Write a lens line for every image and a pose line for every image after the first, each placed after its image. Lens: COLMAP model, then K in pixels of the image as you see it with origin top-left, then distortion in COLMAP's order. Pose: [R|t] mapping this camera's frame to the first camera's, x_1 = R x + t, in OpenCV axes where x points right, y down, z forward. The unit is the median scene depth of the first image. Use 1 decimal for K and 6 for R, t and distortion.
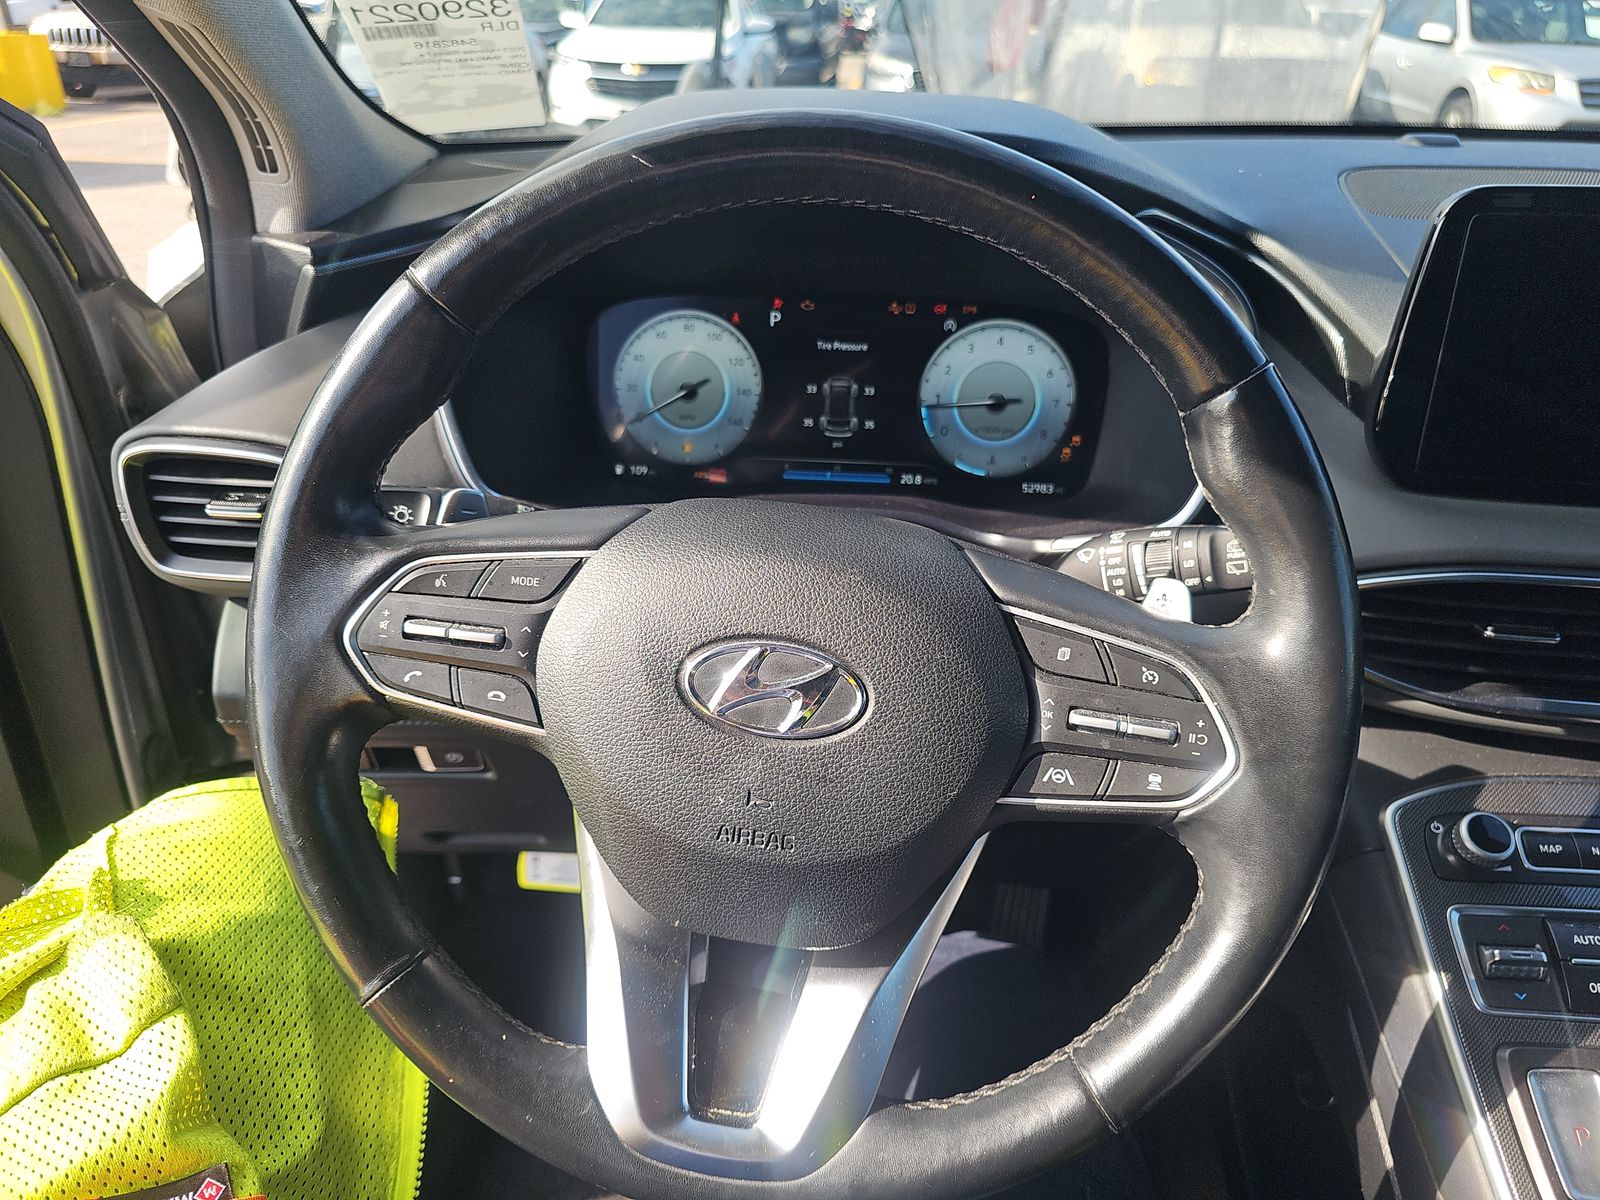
lens RADIAL K [[1067.9, 0, 785.5], [0, 1067.9, 612.4], [0, 0, 1]] dist [0.050430, -0.065185]
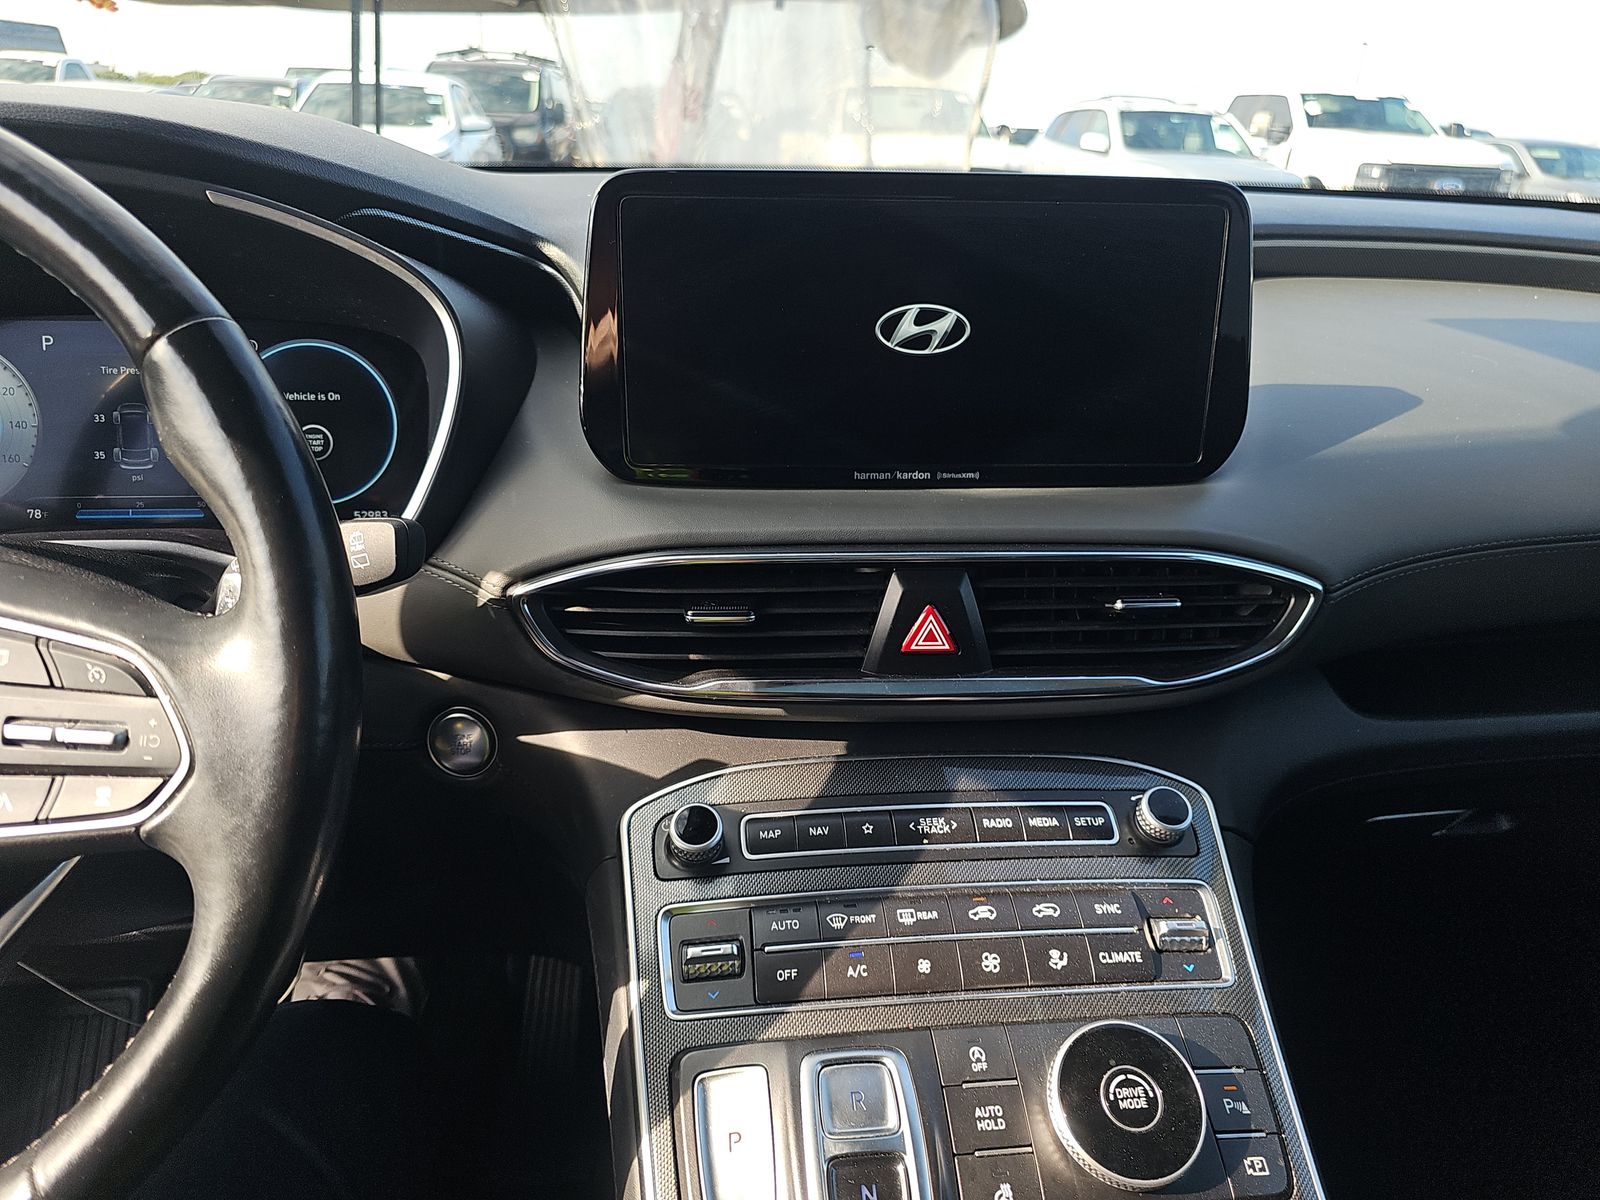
lens RADIAL K [[1067.9, 0, 785.5], [0, 1067.9, 612.4], [0, 0, 1]] dist [0.050430, -0.065185]
pose [[0.980854, -0.069964, 0.181743, 0.563416], [0.084665, 0.993626, -0.074423, 0.094236], [-0.175378, 0.088386, 0.980526, 0.036267]]
